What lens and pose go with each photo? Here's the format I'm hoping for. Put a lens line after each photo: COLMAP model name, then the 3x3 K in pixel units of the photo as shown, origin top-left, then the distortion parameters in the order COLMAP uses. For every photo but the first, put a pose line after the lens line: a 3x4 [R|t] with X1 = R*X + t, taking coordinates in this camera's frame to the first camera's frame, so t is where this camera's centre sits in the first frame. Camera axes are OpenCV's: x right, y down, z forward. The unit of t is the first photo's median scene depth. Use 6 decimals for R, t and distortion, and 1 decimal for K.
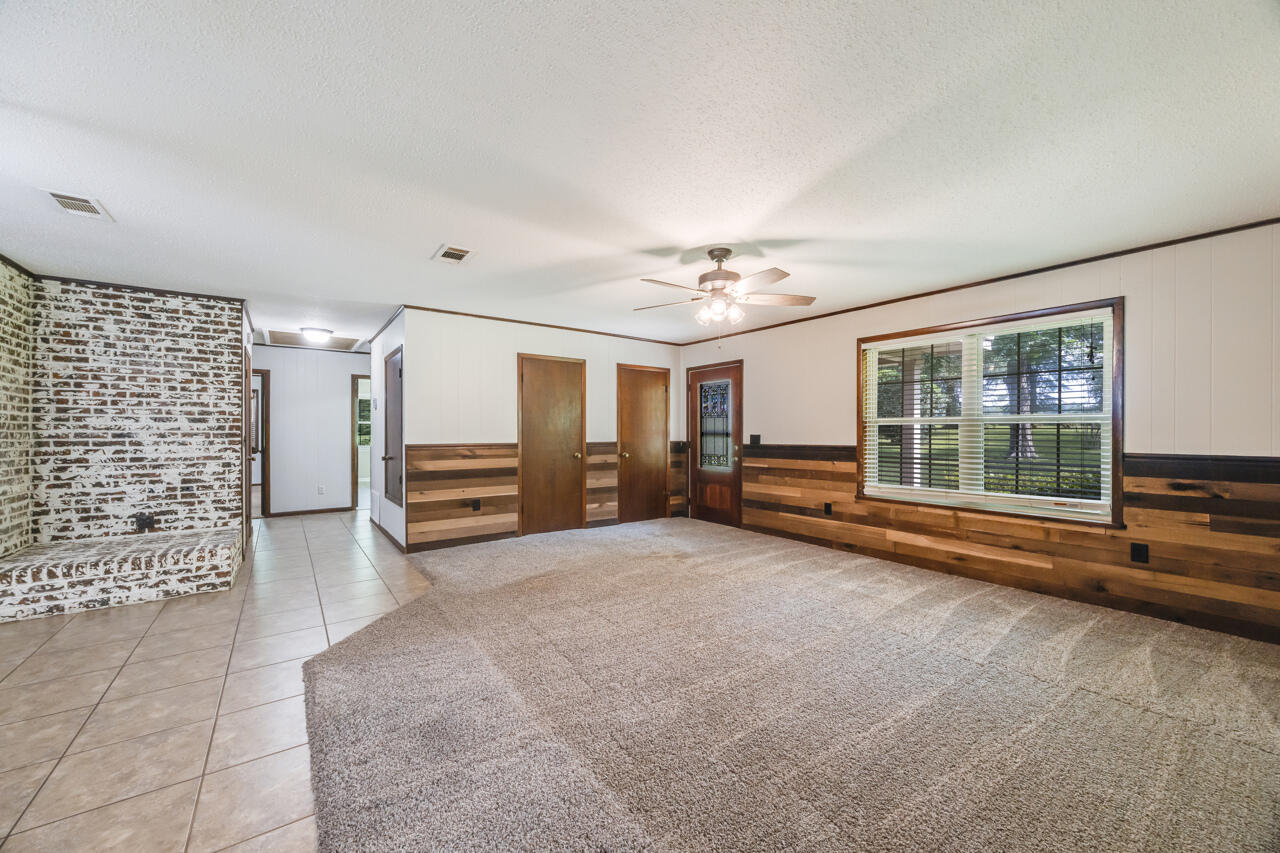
lens RADIAL K [[488.3, 0, 640.1], [0, 488.3, 432.1], [0, 0, 1]] dist [-0.003031, 0.000018]
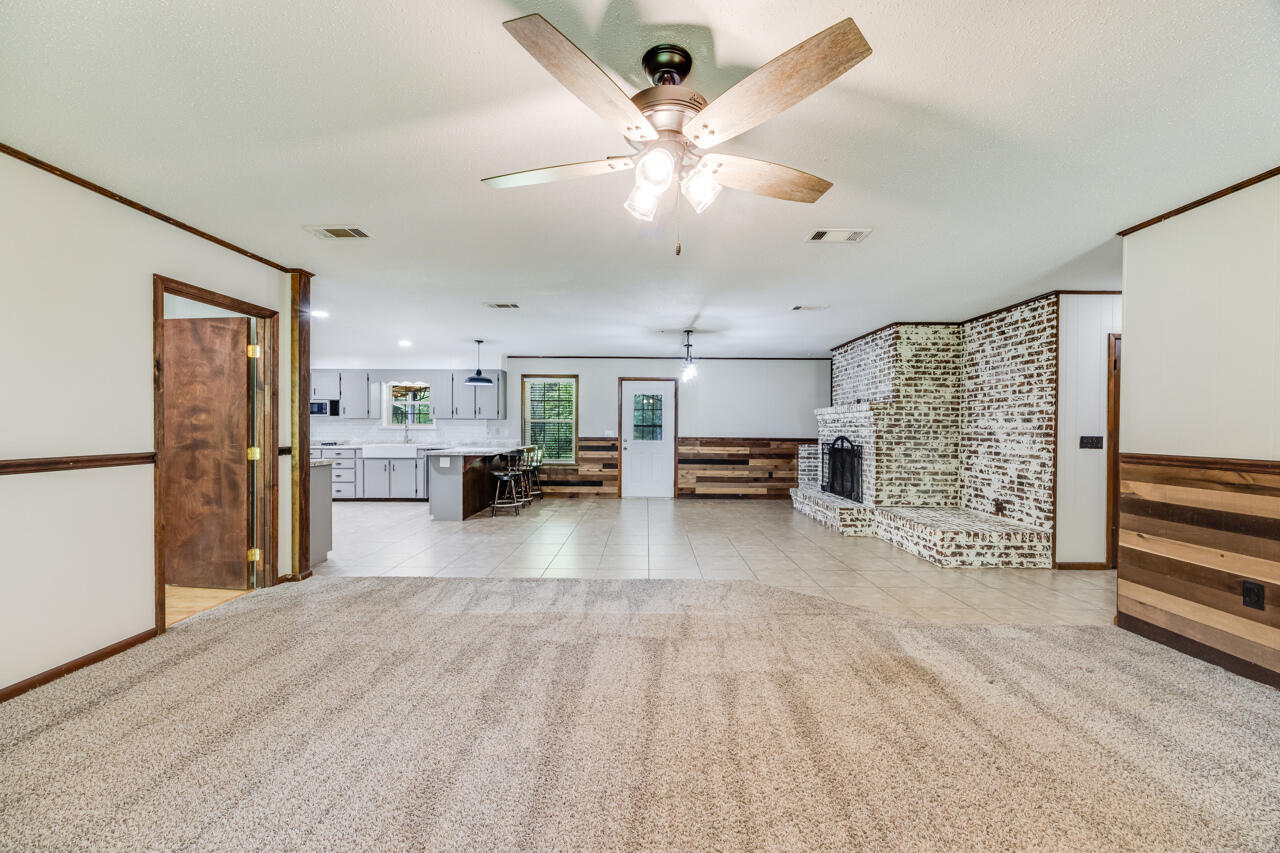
lens RADIAL K [[488.3, 0, 636.5], [0, 488.3, 432.6], [0, 0, 1]] dist [-0.003031, 0.000018]
pose [[-0.608042, 0.005370, -0.793887, 0.451948], [-0.007732, 0.999890, 0.012685, -0.004290], [0.793867, 0.013851, -0.607934, 0.991688]]
